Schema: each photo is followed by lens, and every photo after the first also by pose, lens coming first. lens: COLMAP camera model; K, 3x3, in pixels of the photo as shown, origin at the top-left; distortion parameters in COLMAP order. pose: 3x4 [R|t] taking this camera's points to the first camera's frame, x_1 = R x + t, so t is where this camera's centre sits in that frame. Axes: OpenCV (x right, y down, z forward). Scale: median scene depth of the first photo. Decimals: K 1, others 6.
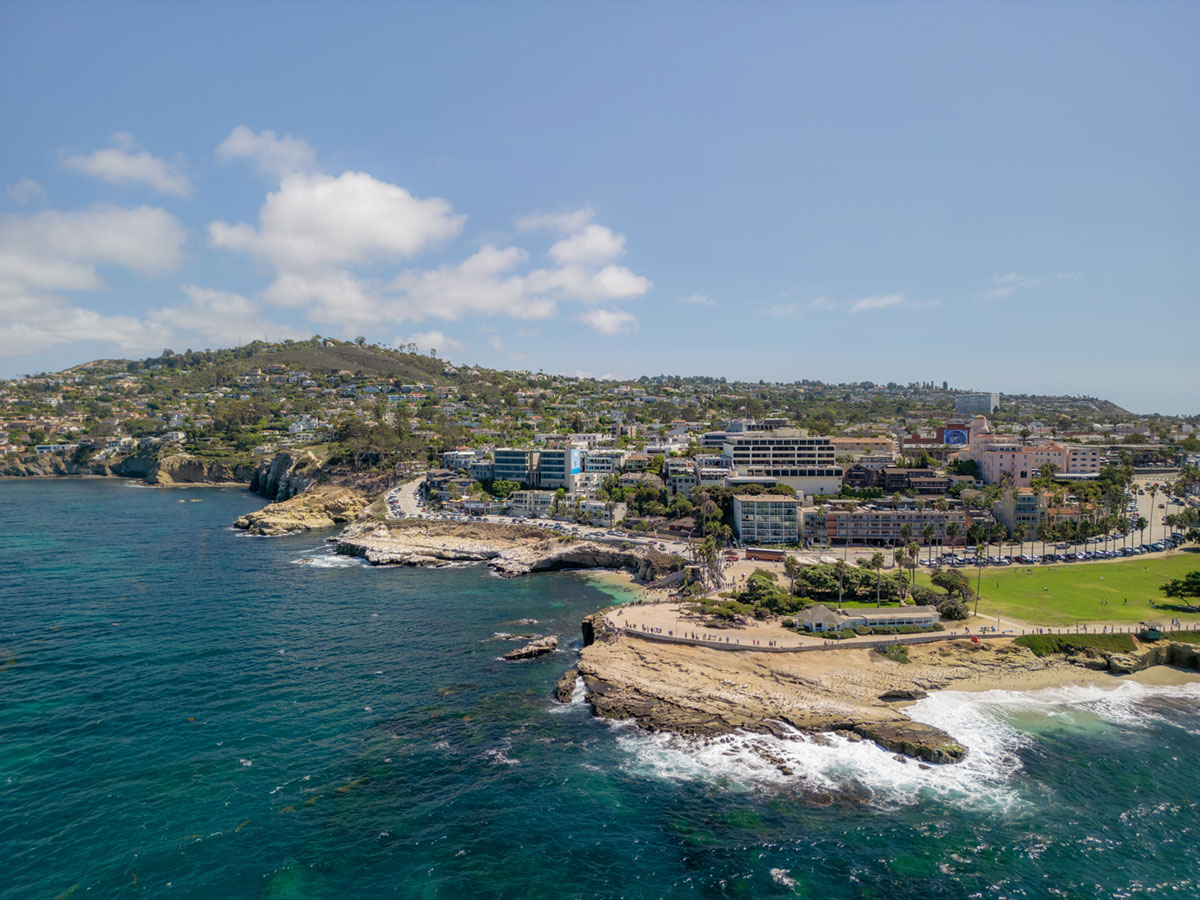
lens RADIAL K [[847.8, 0, 600.0], [0, 847.8, 450.0], [0, 0, 1]] dist [0.115813, -0.135529]
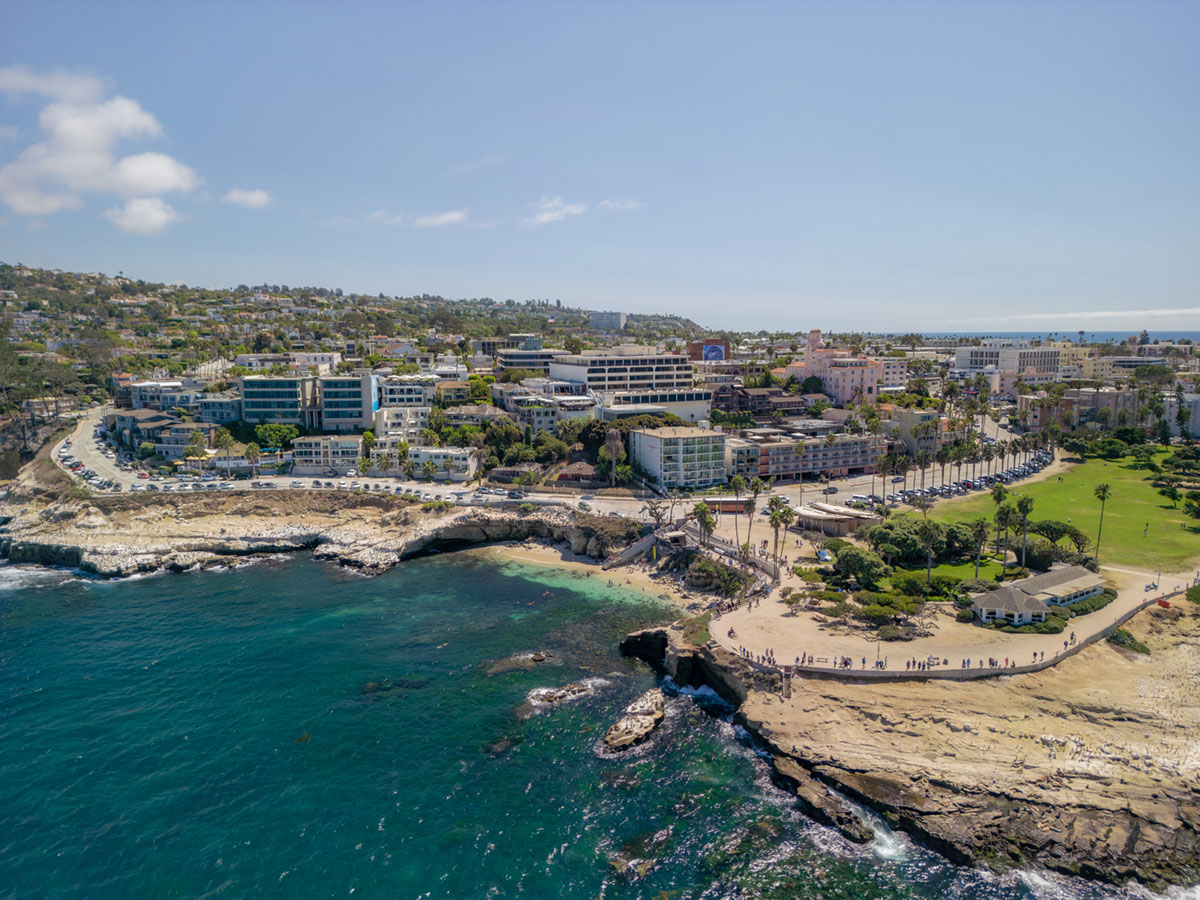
lens RADIAL K [[847.8, 0, 600.0], [0, 847.8, 450.0], [0, 0, 1]] dist [0.115813, -0.135529]
pose [[0.891049, -0.064391, 0.449317, -0.203428], [0.020850, 0.994648, 0.101192, -0.008197], [-0.453429, -0.080799, 0.887623, 0.282206]]
